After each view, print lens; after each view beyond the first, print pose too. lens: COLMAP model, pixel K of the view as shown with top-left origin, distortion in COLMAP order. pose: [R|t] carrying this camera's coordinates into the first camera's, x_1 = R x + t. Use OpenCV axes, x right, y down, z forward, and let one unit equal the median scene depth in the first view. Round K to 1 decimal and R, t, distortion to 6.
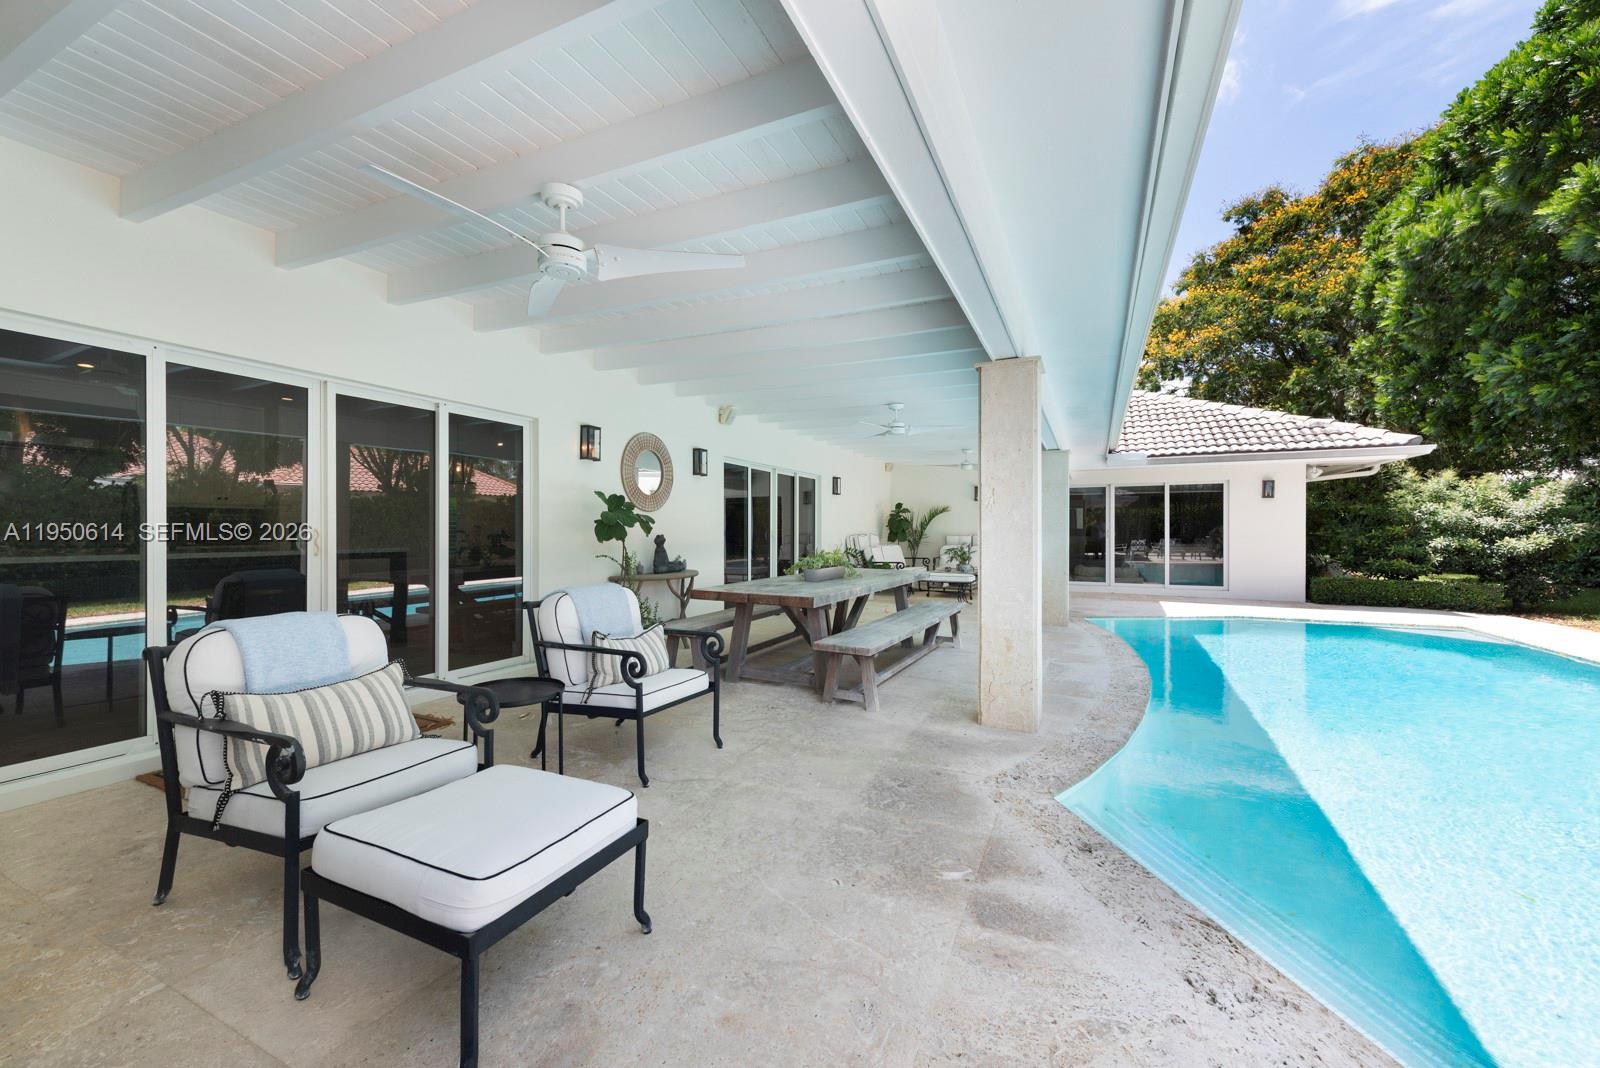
lens RADIAL K [[619.8, 0, 815.6], [0, 619.8, 531.4], [0, 0, 1]] dist [0.027921, -0.000029]
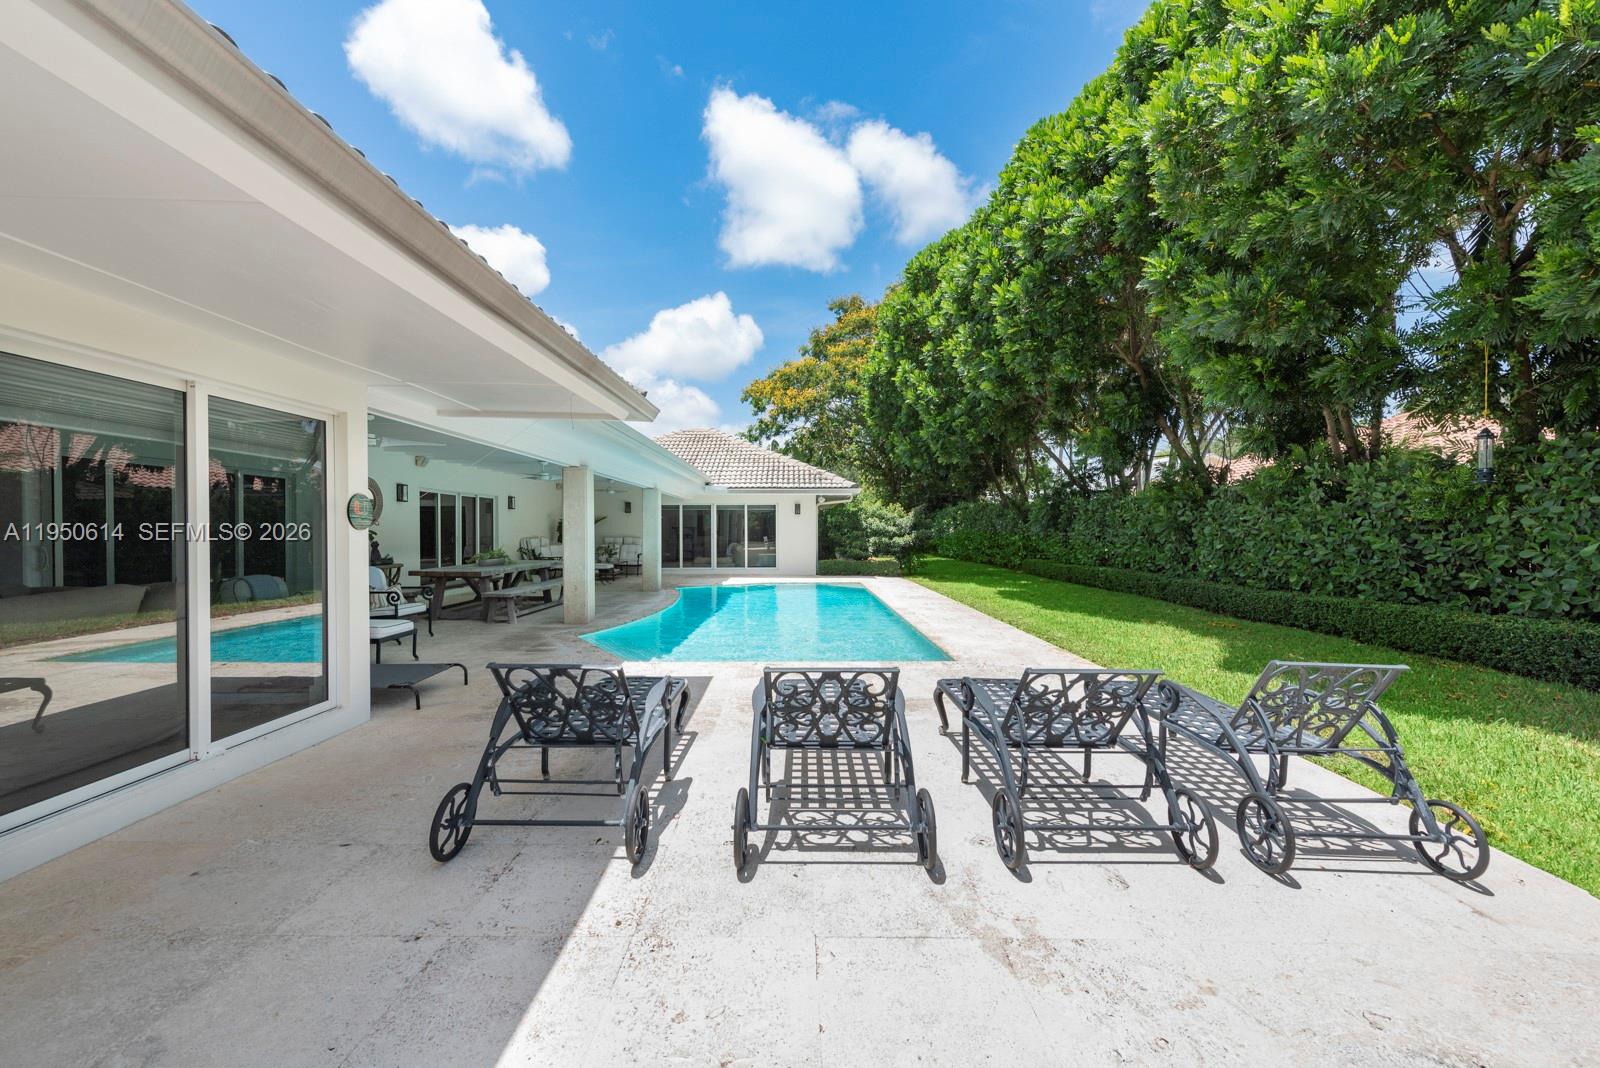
lens RADIAL K [[619.8, 0, 815.6], [0, 619.8, 531.4], [0, 0, 1]] dist [0.027921, -0.000029]
pose [[0.898942, -0.003097, 0.438056, 0.036802], [0.001508, 0.999991, 0.003975, -0.015663], [-0.438064, -0.002913, 0.898939, -0.594341]]
